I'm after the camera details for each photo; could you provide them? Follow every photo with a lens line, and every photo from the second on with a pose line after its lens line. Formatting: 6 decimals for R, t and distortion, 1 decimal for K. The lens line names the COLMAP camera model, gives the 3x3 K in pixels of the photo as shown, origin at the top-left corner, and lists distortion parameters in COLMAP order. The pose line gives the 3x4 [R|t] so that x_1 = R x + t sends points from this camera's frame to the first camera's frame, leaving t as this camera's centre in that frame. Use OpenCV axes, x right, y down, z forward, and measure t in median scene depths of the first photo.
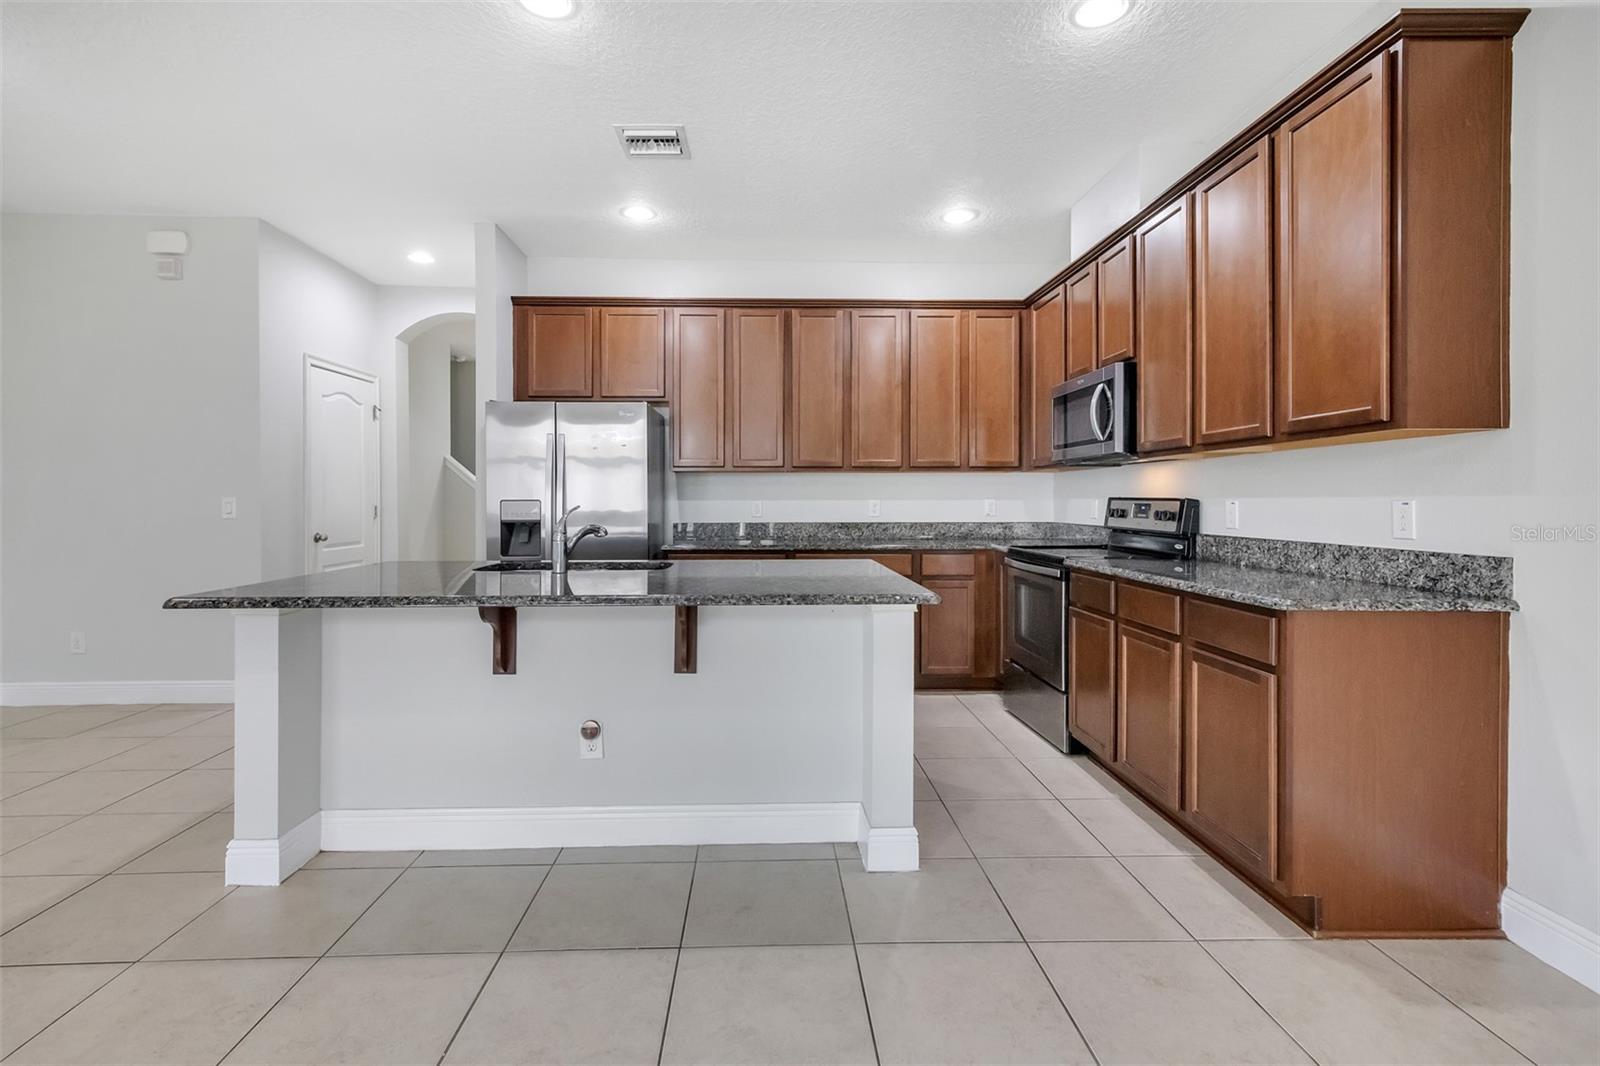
lens RADIAL K [[725.2, 0, 776.2], [0, 725.2, 506.3], [0, 0, 1]] dist [0.011622, -0.000126]
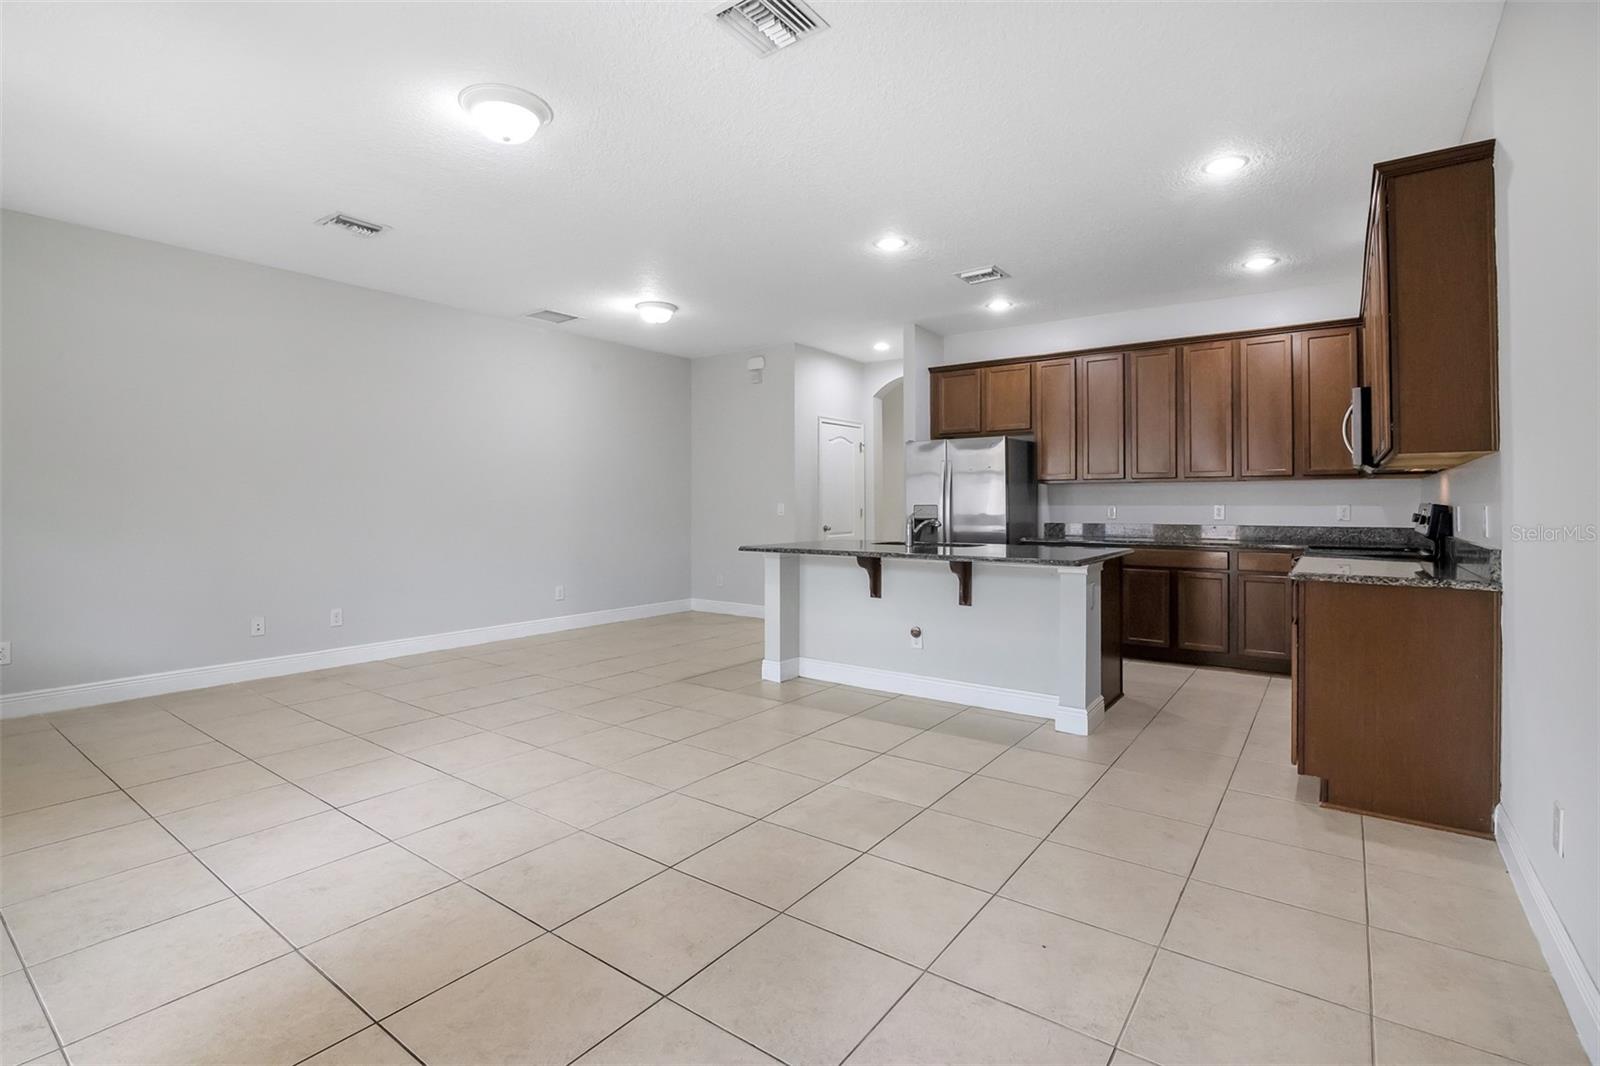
lens RADIAL K [[730.4, 0, 808.0], [0, 730.4, 499.0], [0, 0, 1]] dist [-0.001269, -0.000193]
pose [[0.795190, -0.003936, -0.606348, 0.456749], [-0.006337, 0.999870, -0.014802, 0.003225], [0.606327, 0.015613, 0.795062, -0.442948]]
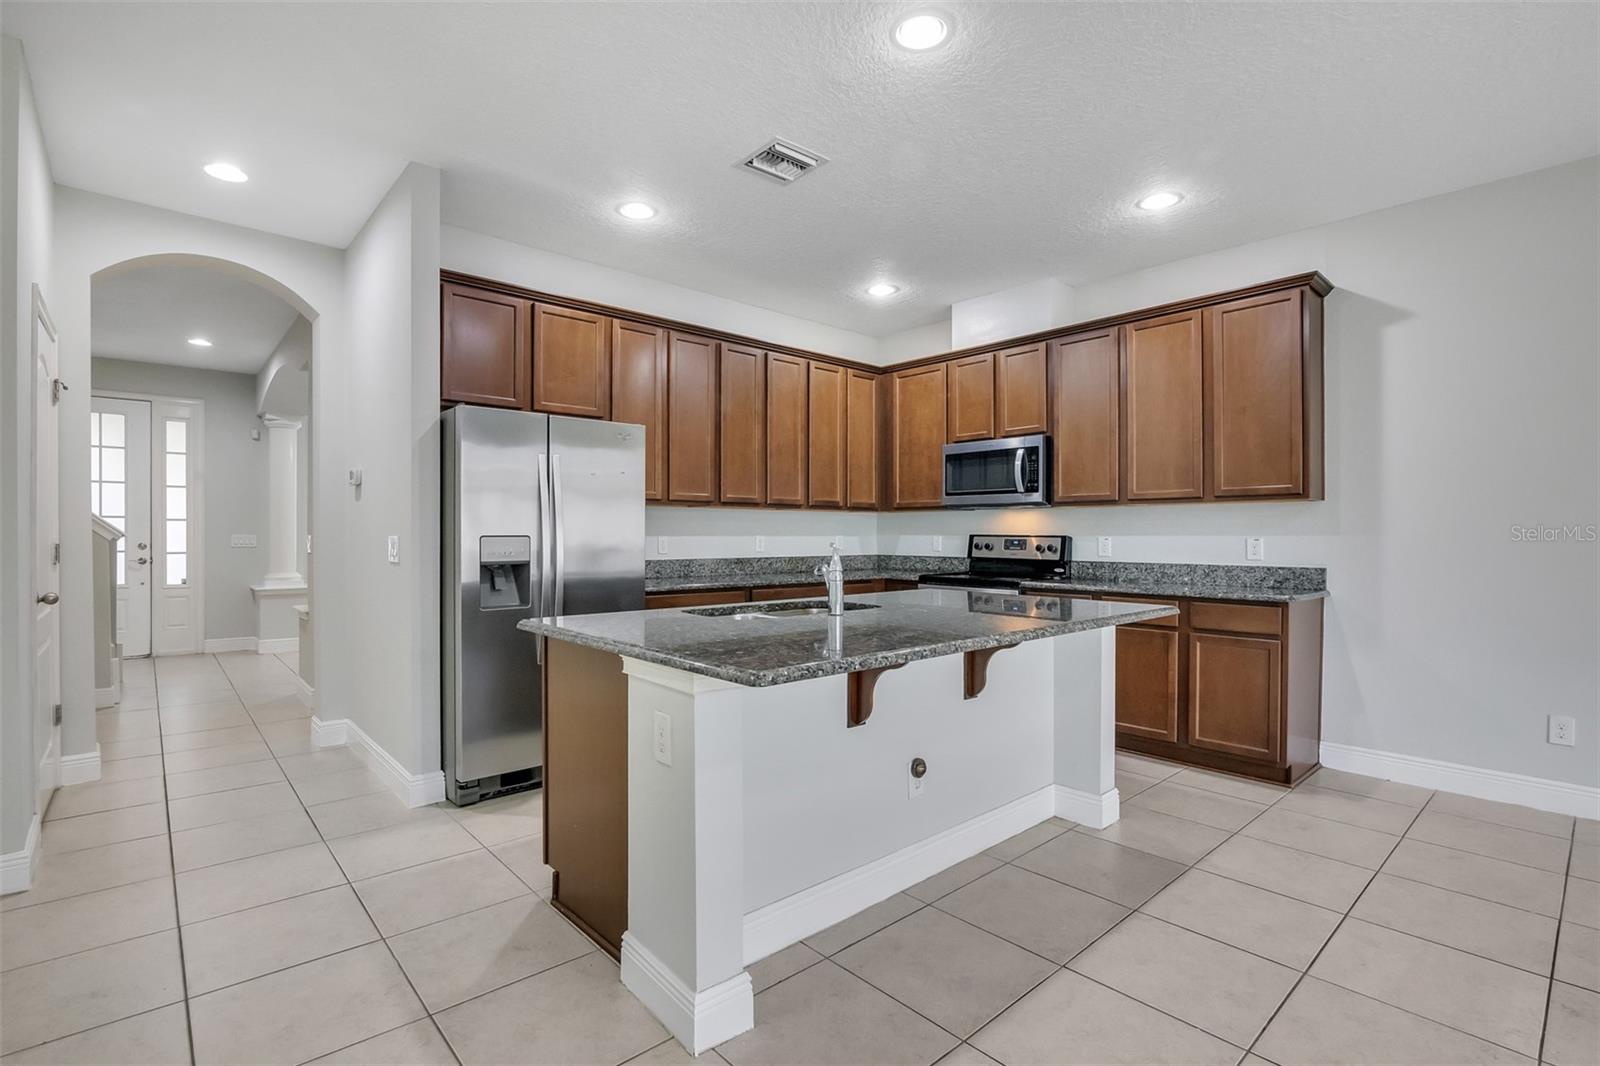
lens RADIAL K [[748.6, 0, 778.3], [0, 748.6, 537.0], [0, 0, 1]] dist [-0.003716, -0.000360]
pose [[0.765684, 0.000288, 0.643217, -0.766119], [0.002098, 0.999993, -0.002946, -0.005289], [-0.643214, 0.003605, 0.765678, 0.236819]]
